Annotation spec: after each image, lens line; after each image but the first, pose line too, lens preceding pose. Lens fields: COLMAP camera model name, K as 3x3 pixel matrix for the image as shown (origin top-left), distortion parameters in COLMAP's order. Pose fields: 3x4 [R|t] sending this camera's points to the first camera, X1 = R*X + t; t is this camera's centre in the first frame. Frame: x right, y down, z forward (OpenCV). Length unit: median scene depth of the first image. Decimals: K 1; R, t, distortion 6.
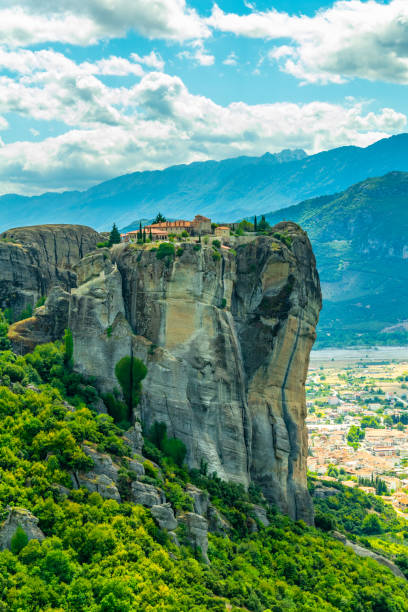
lens RADIAL K [[1311.5, 0, 204.0], [0, 1311.5, 306.0], [0, 0, 1]] dist [-0.021589, -0.046997]
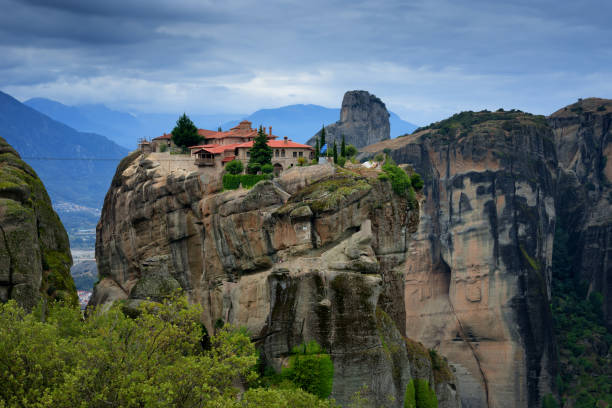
lens RADIAL K [[936.6, 0, 307.6], [0, 936.6, 217.4], [0, 0, 1]] dist [0.044492, -0.055984]
pose [[0.555359, -0.034601, 0.830890, -0.381712], [0.039162, 0.999114, 0.015431, -0.033292], [-0.830688, 0.023969, 0.556222, 0.811783]]
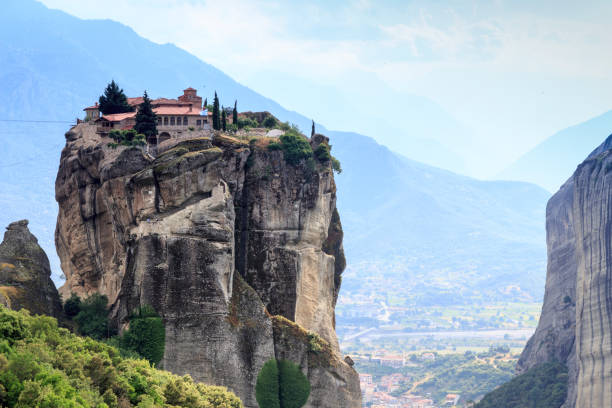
lens RADIAL K [[1763.7, 0, 306.0], [0, 1763.7, 204.0], [0, 0, 1]] dist [-0.017462, 0.277255]
pose [[0.752462, 0.016187, 0.658437, -0.474446], [0.015307, 0.998998, -0.042053, 0.007932], [-0.658458, 0.041722, 0.751460, 0.487444]]
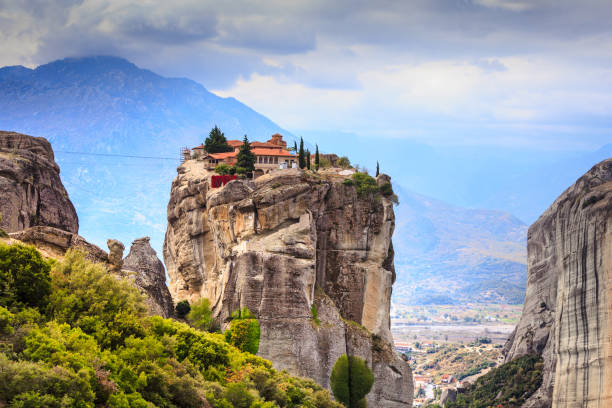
lens RADIAL K [[1348.4, 0, 318.7], [0, 1348.4, 203.8], [0, 0, 1]] dist [0.023513, -0.339409]
pose [[0.757018, 0.046444, 0.651742, -0.467692], [-0.012902, 0.998339, -0.056156, 0.003410], [-0.653267, 0.034103, 0.756359, 0.526433]]
